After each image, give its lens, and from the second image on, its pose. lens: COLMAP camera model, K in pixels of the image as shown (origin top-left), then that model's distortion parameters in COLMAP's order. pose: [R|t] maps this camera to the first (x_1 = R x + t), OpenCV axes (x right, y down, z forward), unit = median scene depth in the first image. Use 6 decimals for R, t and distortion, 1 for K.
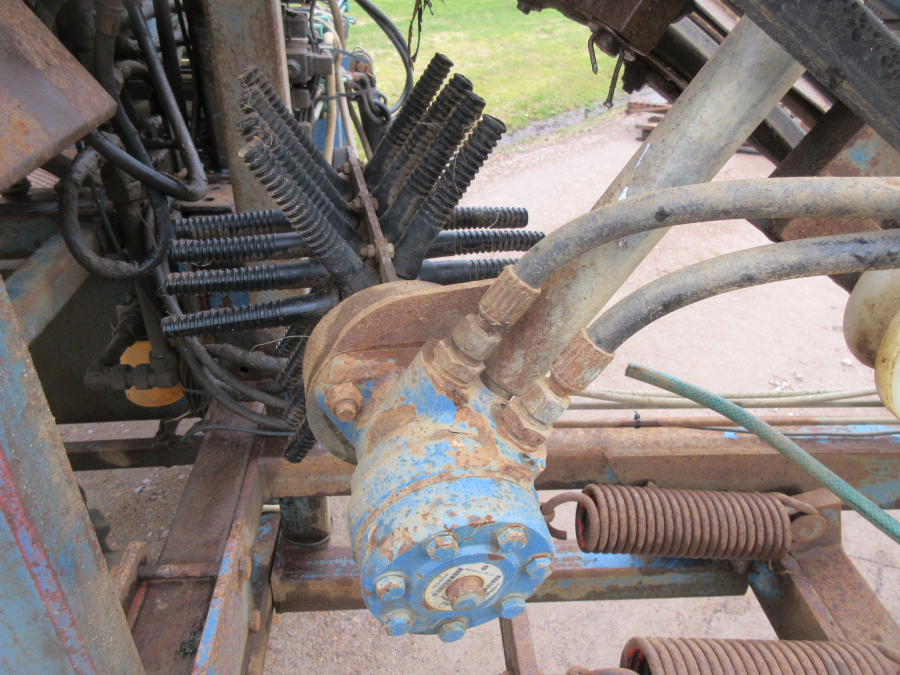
lens RADIAL K [[670.1, 0, 448.3], [0, 670.1, 335.6], [0, 0, 1]] dist [0.008366, -0.002046]
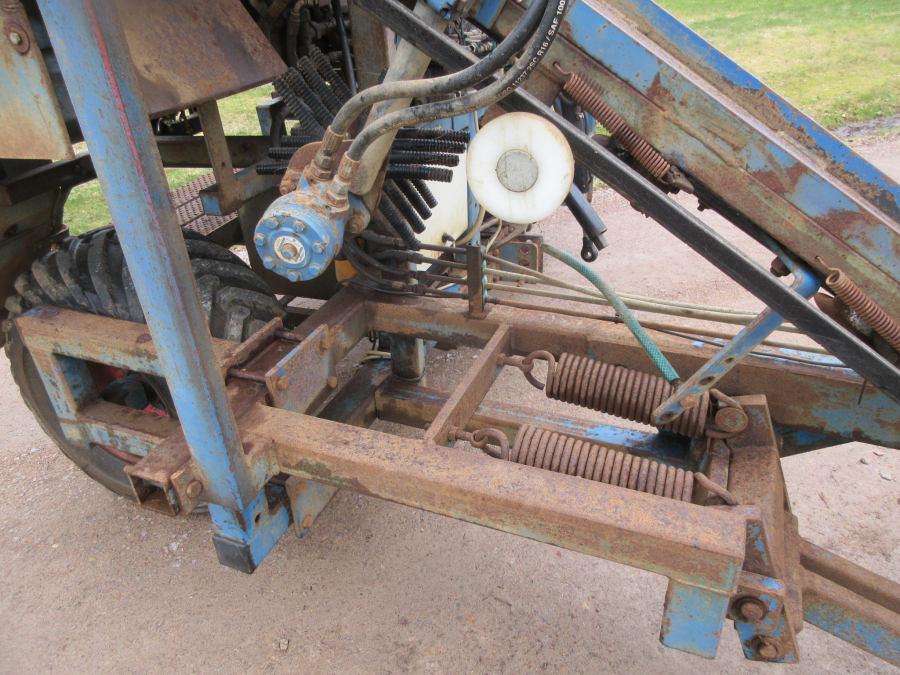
lens RADIAL K [[670.1, 0, 449.9], [0, 670.1, 334.7], [0, 0, 1]] dist [0.008366, -0.002046]
pose [[0.890816, 0.160179, -0.425193, 0.749944], [-0.161576, 0.986307, 0.033046, 0.229756], [0.424664, 0.039264, 0.904499, -0.448418]]
